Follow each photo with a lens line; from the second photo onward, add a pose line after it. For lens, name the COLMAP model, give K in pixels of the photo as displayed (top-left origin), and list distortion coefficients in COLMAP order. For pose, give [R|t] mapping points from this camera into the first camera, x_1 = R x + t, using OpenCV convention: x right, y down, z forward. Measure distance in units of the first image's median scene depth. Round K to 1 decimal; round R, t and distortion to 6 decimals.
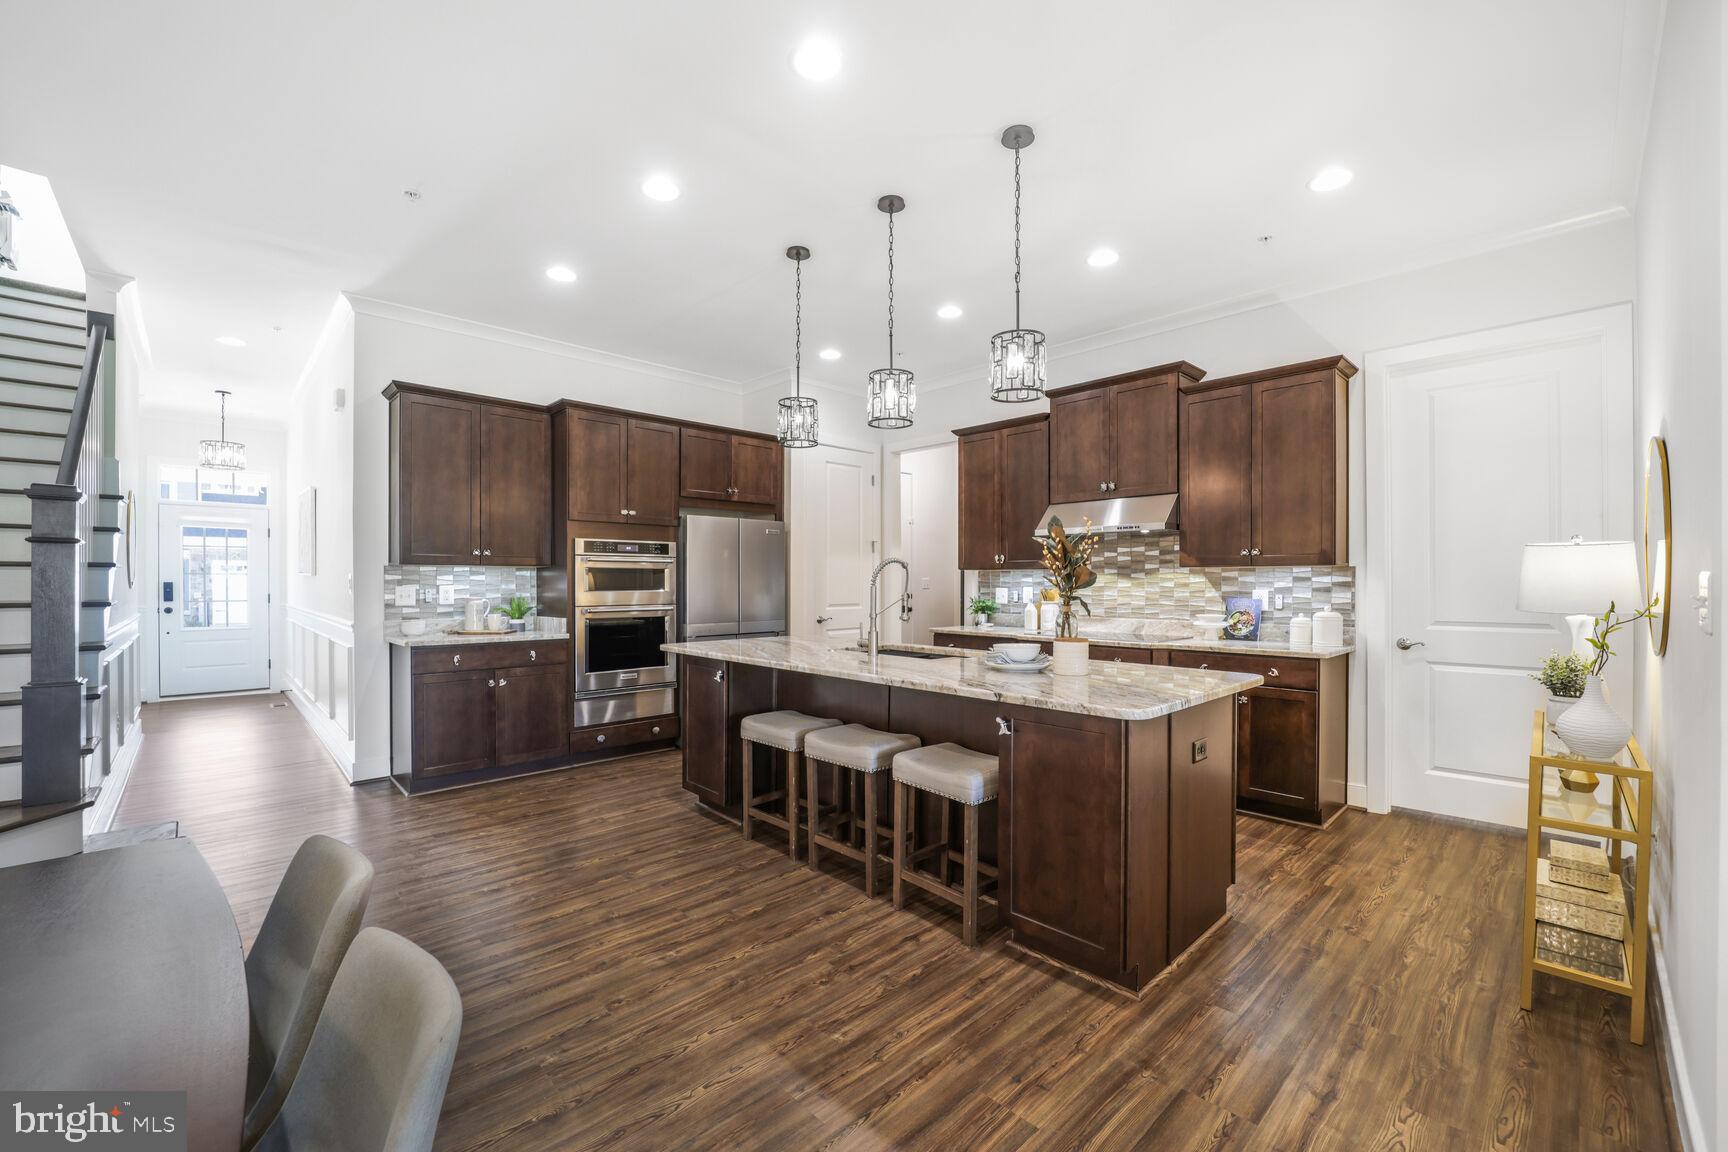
lens RADIAL K [[701.8, 0, 860.4], [0, 701.8, 586.0], [0, 0, 1]] dist [-0.025535, -0.000023]
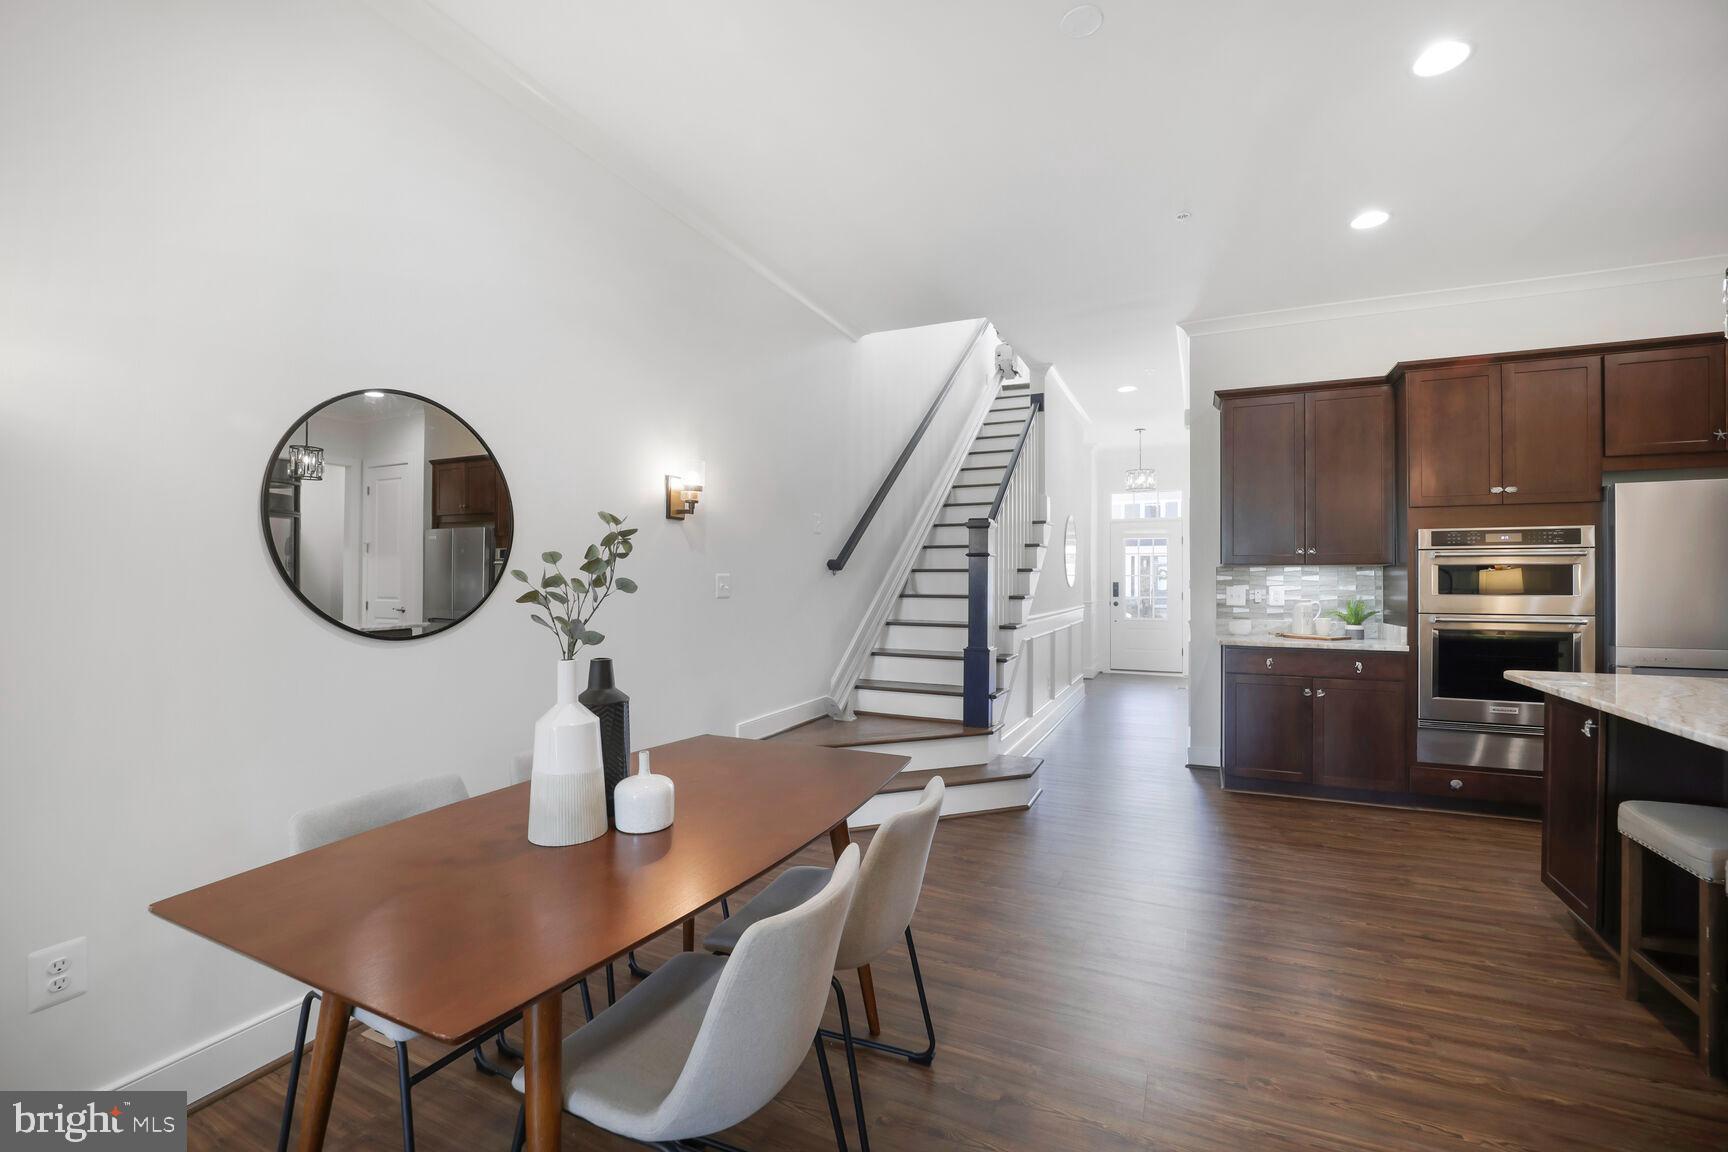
lens RADIAL K [[708.6, 0, 864.0], [0, 708.6, 576.0], [0, 0, 1]] dist [-0.022889, 0.000043]
pose [[0.362744, -0.006197, -0.931868, 0.121277], [-0.007480, 0.999926, -0.009561, -0.001338], [0.931859, 0.010438, 0.362671, 0.107869]]
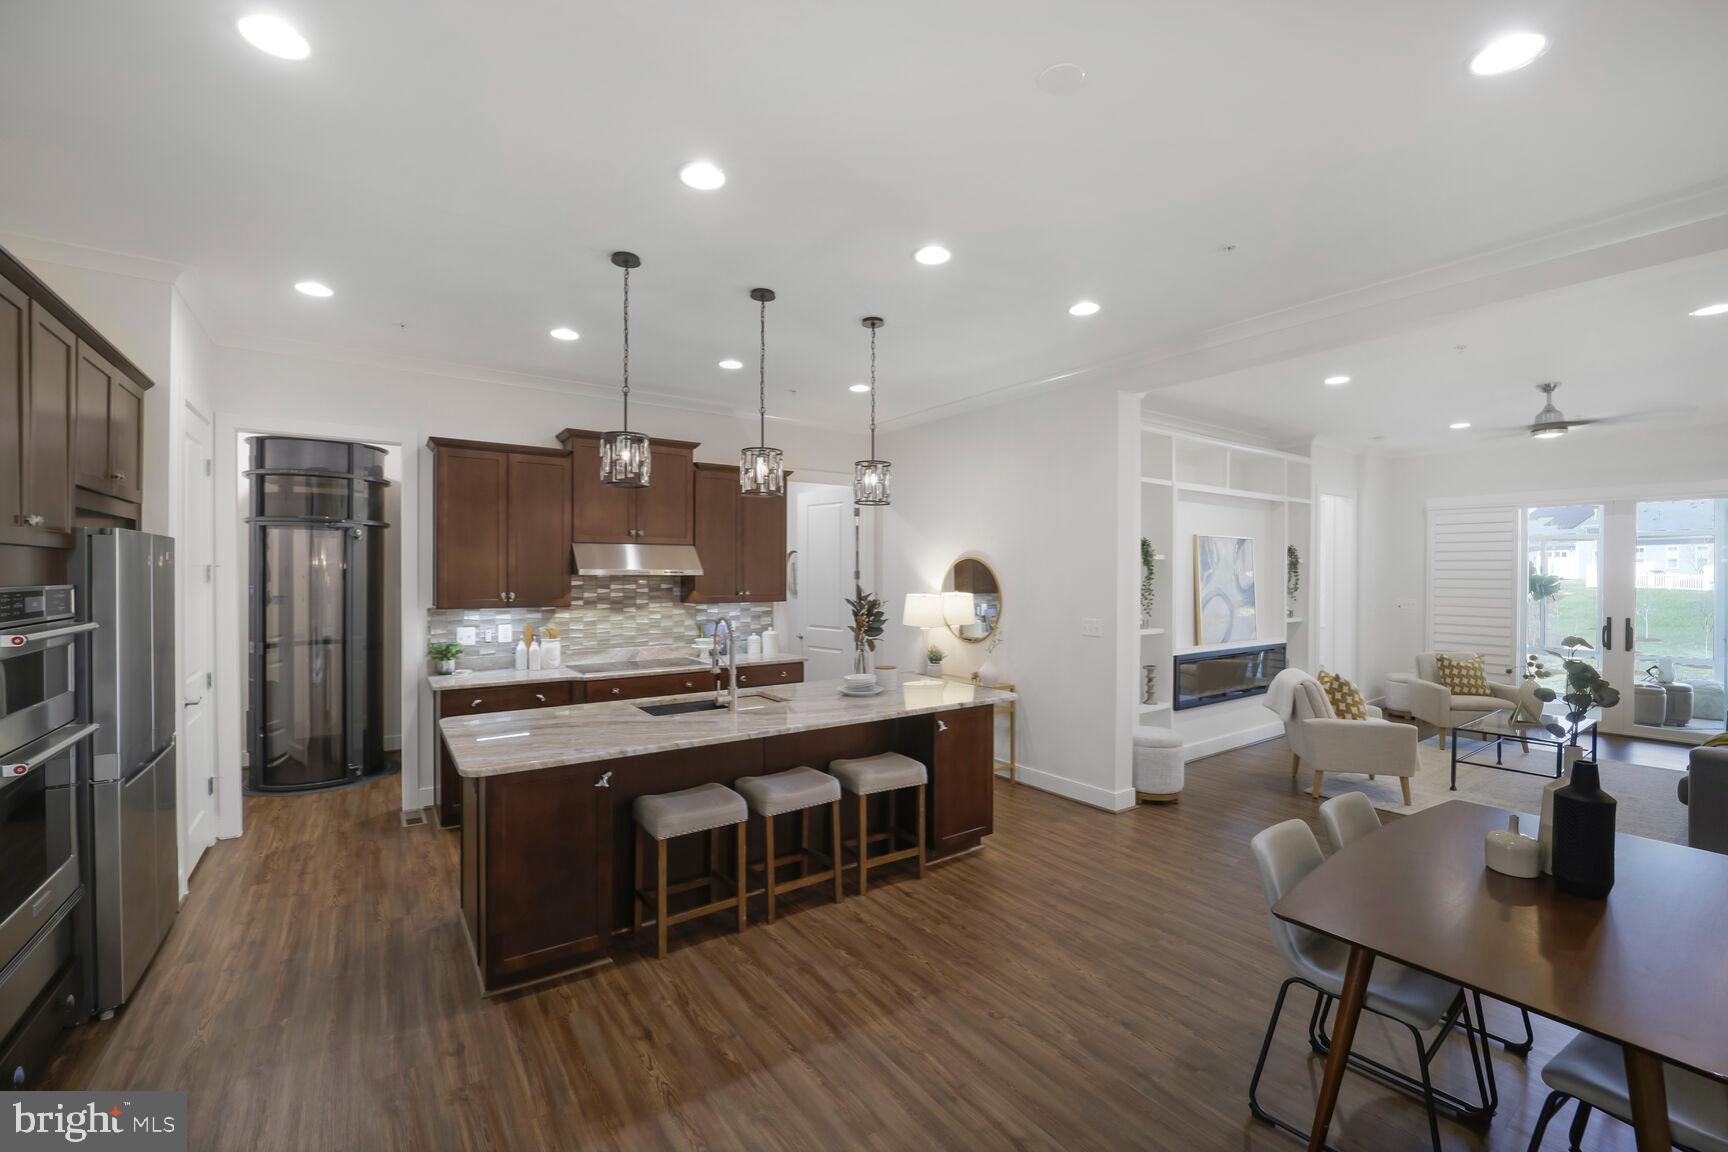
lens RADIAL K [[708.6, 0, 865.1], [0, 708.6, 570.3], [0, 0, 1]] dist [-0.019984, 0.000472]
pose [[0.144925, 0.004046, 0.989434, -0.734835], [0.003533, 0.999983, -0.004606, -0.077149], [-0.989436, 0.004163, 0.144908, 0.477812]]
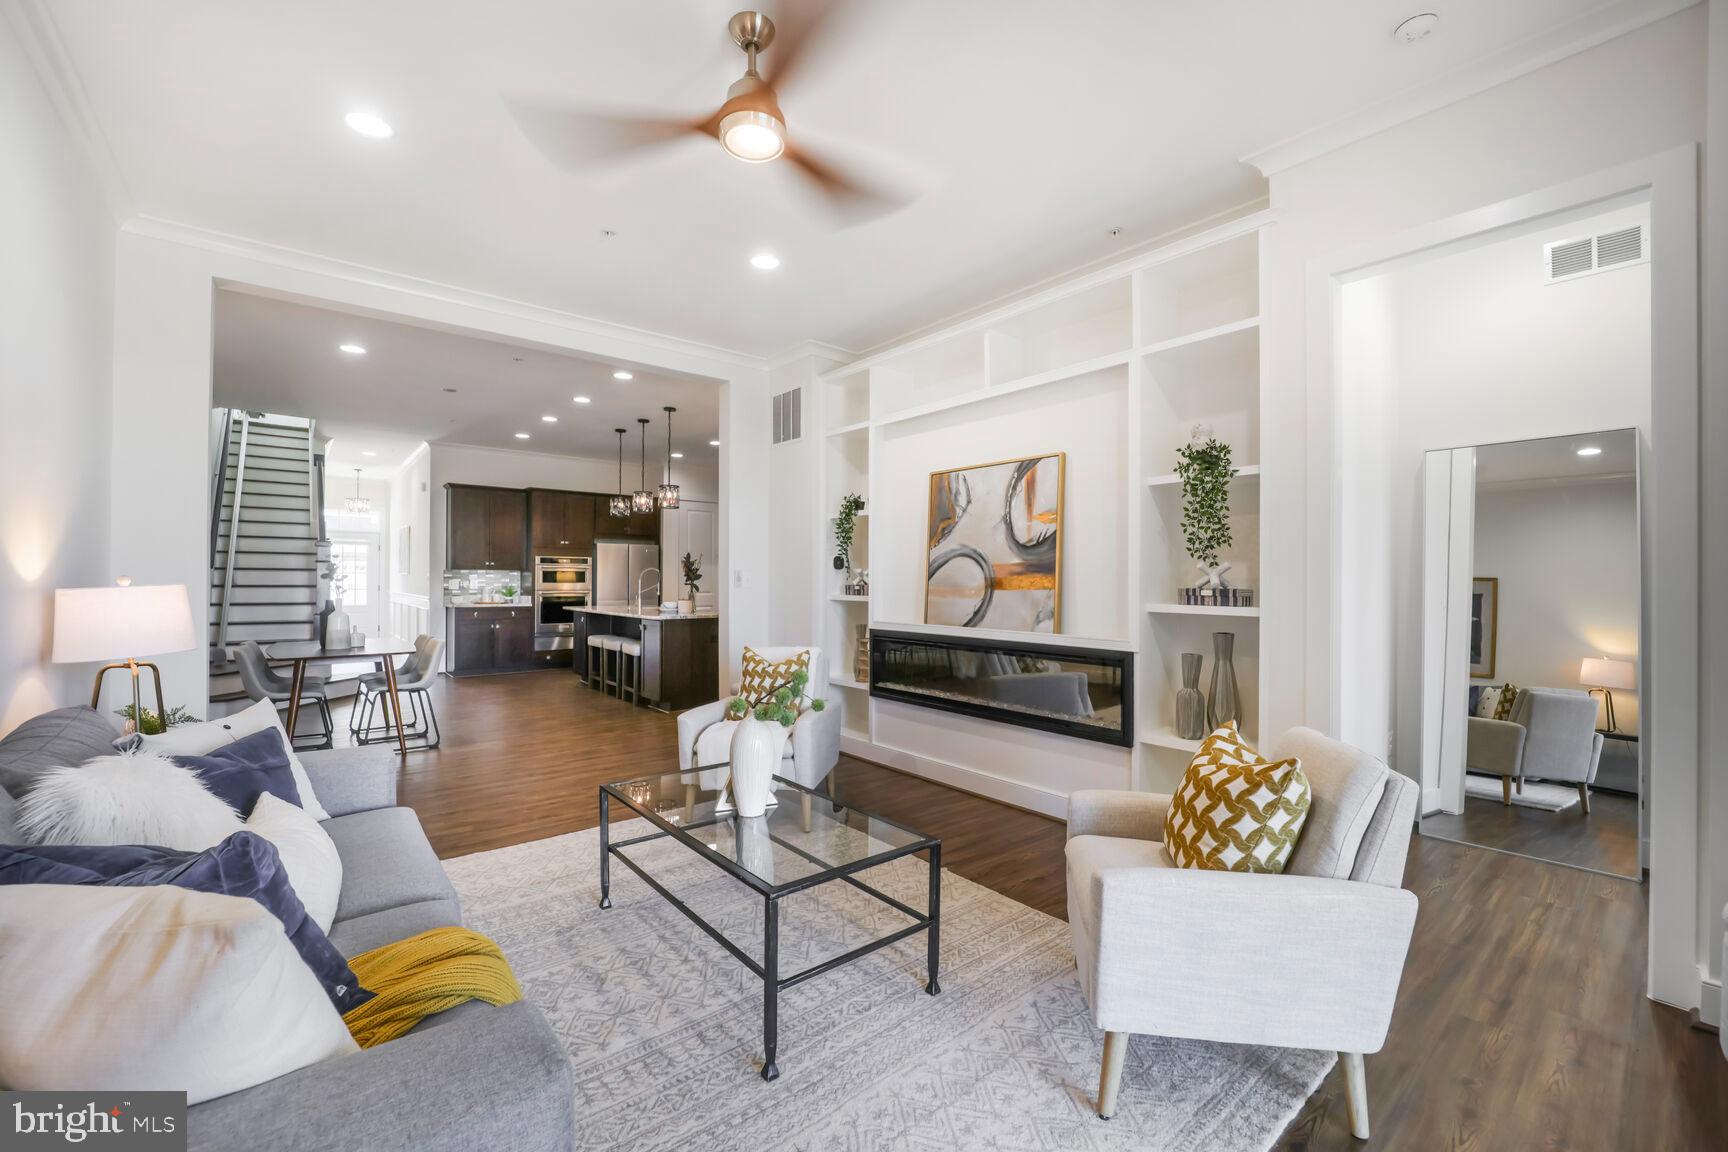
lens RADIAL K [[708.6, 0, 864.0], [0, 708.6, 576.0], [0, 0, 1]] dist [-0.022889, 0.000043]
pose [[0.997157, 0.002699, -0.075303, 0.715849], [-0.003508, 0.999938, -0.010614, 0.007133], [0.075270, 0.010848, 0.997104, -0.989102]]
